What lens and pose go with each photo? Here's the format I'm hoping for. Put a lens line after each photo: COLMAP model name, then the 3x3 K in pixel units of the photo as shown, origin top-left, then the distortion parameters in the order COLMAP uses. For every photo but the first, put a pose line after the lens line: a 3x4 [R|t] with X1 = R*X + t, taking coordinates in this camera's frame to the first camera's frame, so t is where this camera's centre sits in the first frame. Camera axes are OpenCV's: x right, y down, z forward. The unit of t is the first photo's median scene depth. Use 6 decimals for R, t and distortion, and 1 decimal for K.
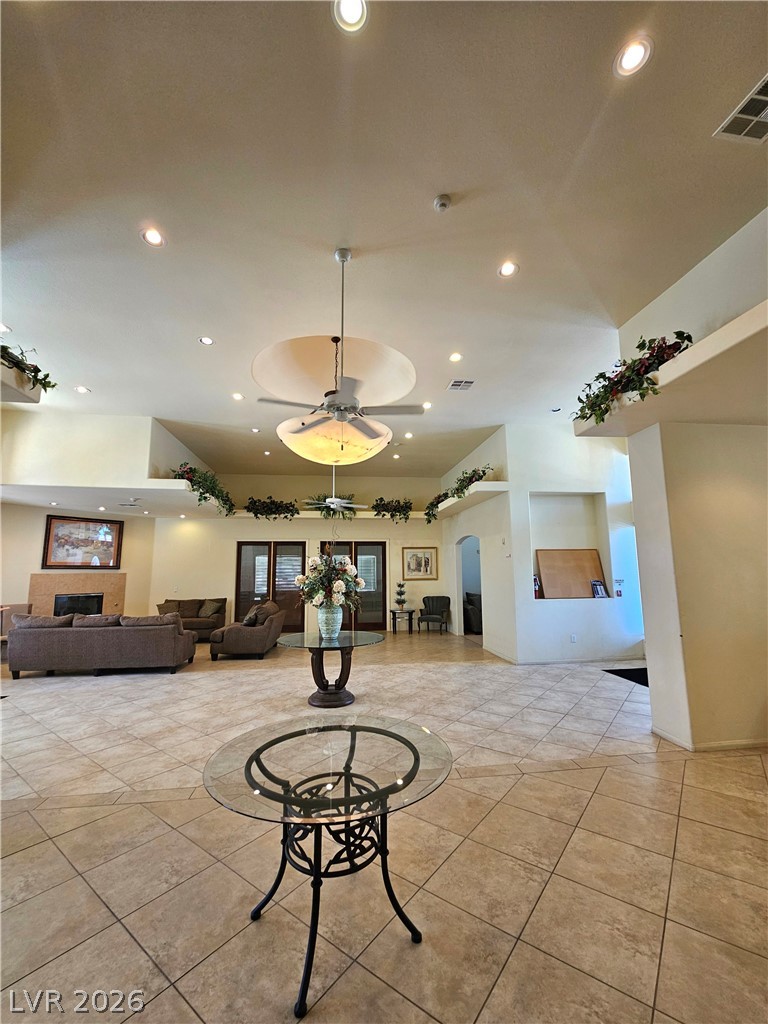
lens RADIAL K [[421.2, 0, 385.7], [0, 421.2, 514.3], [0, 0, 1]] dist [-0.003699, 0.000051]
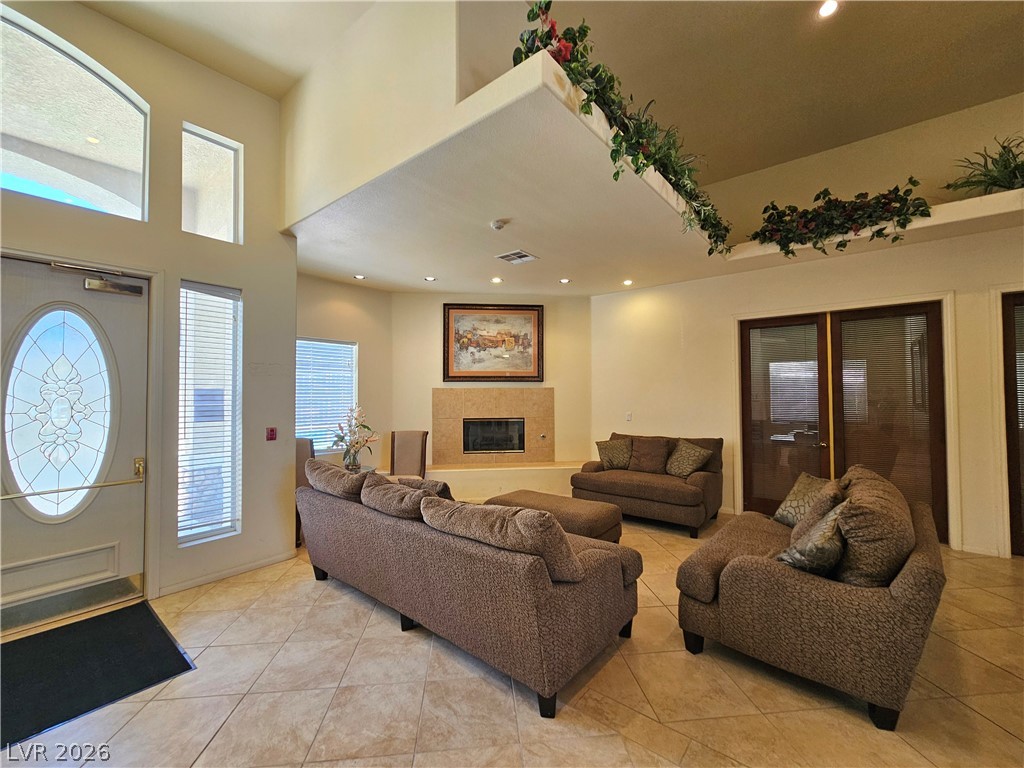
lens RADIAL K [[421.2, 0, 517.8], [0, 421.2, 382.4], [0, 0, 1]] dist [-0.003699, 0.000051]
pose [[0.688860, -0.011208, -0.724808, -0.203654], [0.095821, 0.992514, 0.075721, 0.081426], [0.718533, -0.121613, 0.684778, 0.547969]]
